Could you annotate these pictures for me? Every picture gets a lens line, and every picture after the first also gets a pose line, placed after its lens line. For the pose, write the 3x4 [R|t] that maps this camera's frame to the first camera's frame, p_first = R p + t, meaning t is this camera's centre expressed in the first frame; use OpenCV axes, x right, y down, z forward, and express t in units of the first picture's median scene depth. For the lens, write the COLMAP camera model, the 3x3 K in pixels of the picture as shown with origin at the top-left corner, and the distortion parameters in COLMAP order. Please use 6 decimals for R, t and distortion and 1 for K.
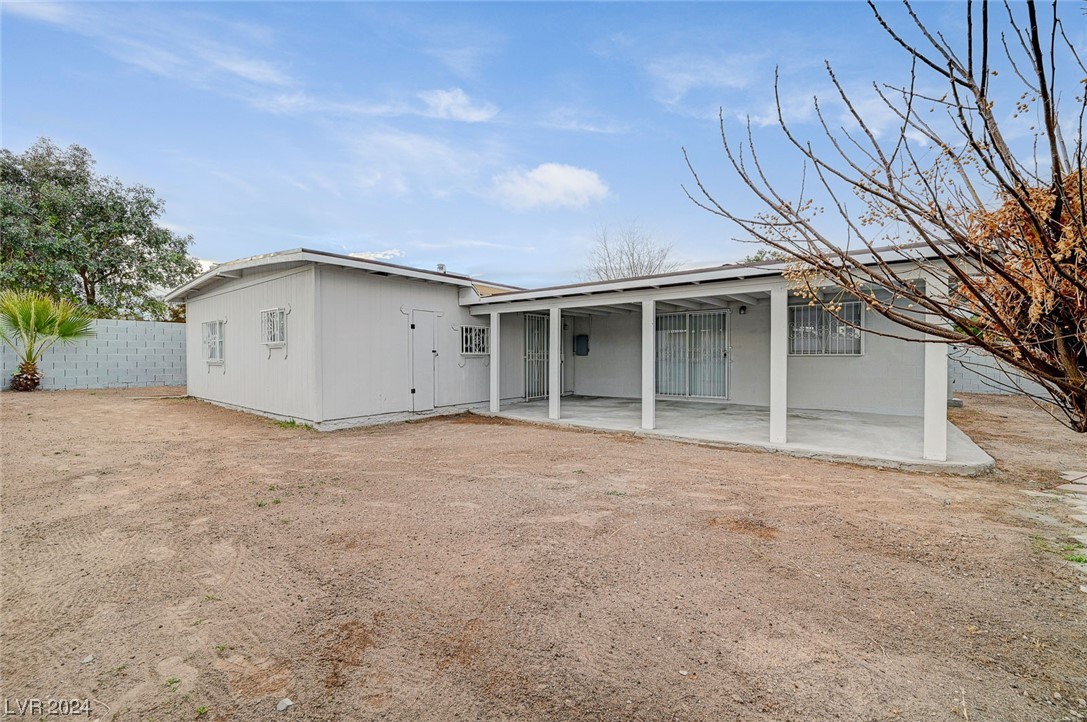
lens RADIAL K [[425.2, 0, 543.5], [0, 425.2, 361.0], [0, 0, 1]] dist [-0.000090, 0.000433]
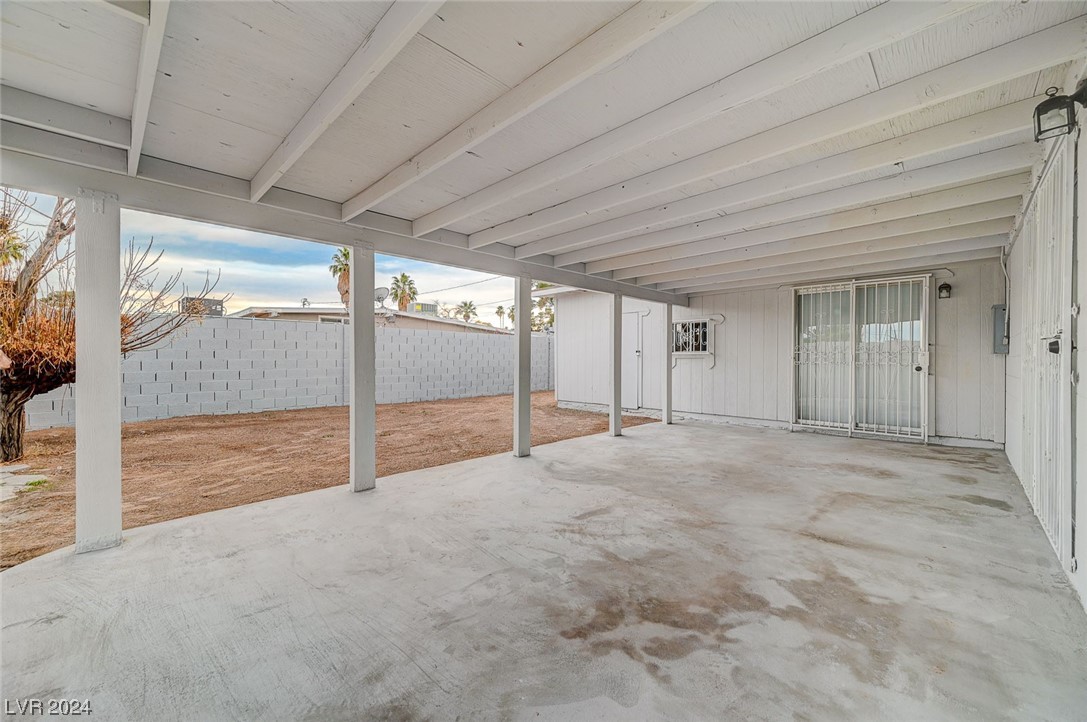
lens RADIAL K [[430.6, 0, 543.5], [0, 430.6, 361.0], [0, 0, 1]] dist [0.001104, -0.000030]
pose [[-0.112729, 0.008113, -0.993593, 0.688676], [-0.015530, 0.999830, 0.009925, -0.005920], [0.993504, 0.016549, -0.112584, 0.794287]]
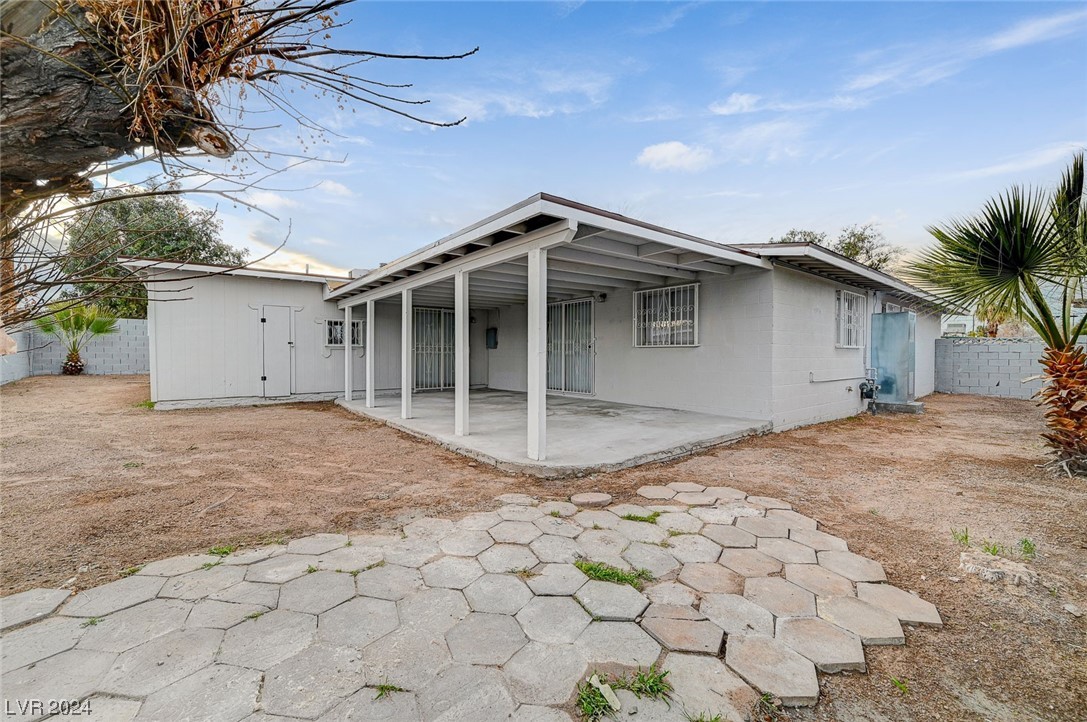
lens RADIAL K [[430.6, 0, 543.5], [0, 430.6, 361.0], [0, 0, 1]] dist [0.001104, -0.000030]
pose [[0.971338, 0.007814, -0.237575, 0.567491], [-0.006633, 0.999961, 0.005767, 0.011945], [0.237611, -0.004026, 0.971352, 0.070149]]
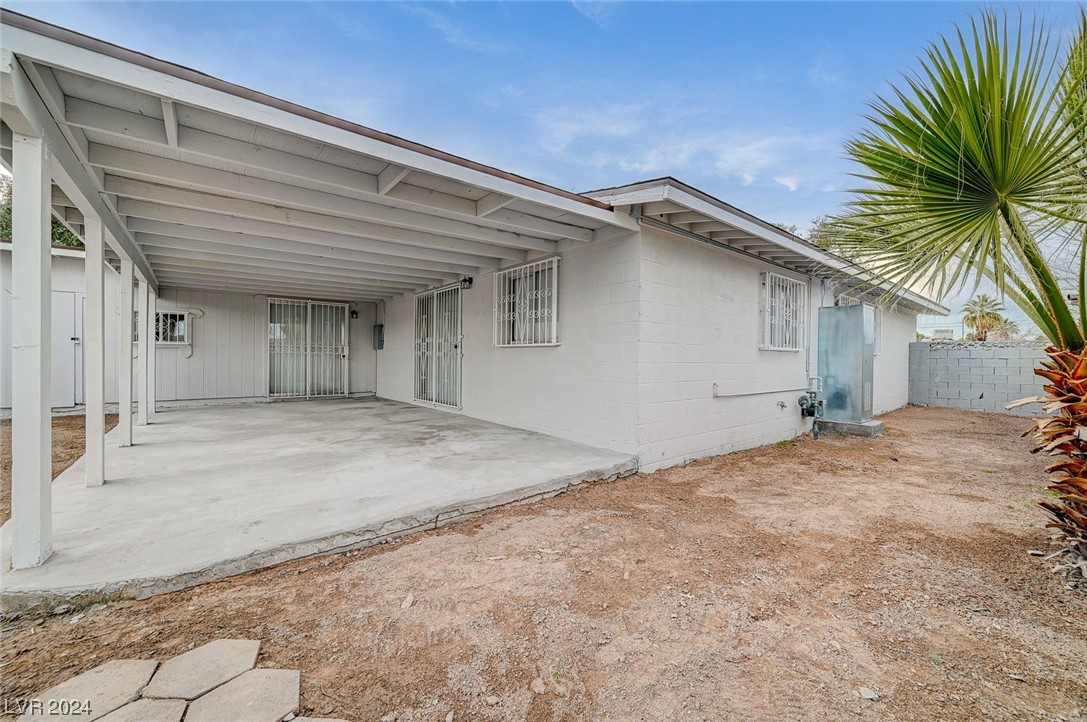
lens RADIAL K [[425.2, 0, 543.5], [0, 425.2, 361.0], [0, 0, 1]] dist [-0.000090, 0.000433]
pose [[0.972340, 0.013601, -0.233173, 0.759166], [-0.014692, 0.999888, -0.002942, 0.009959], [0.233107, 0.006286, 0.972431, 0.347499]]
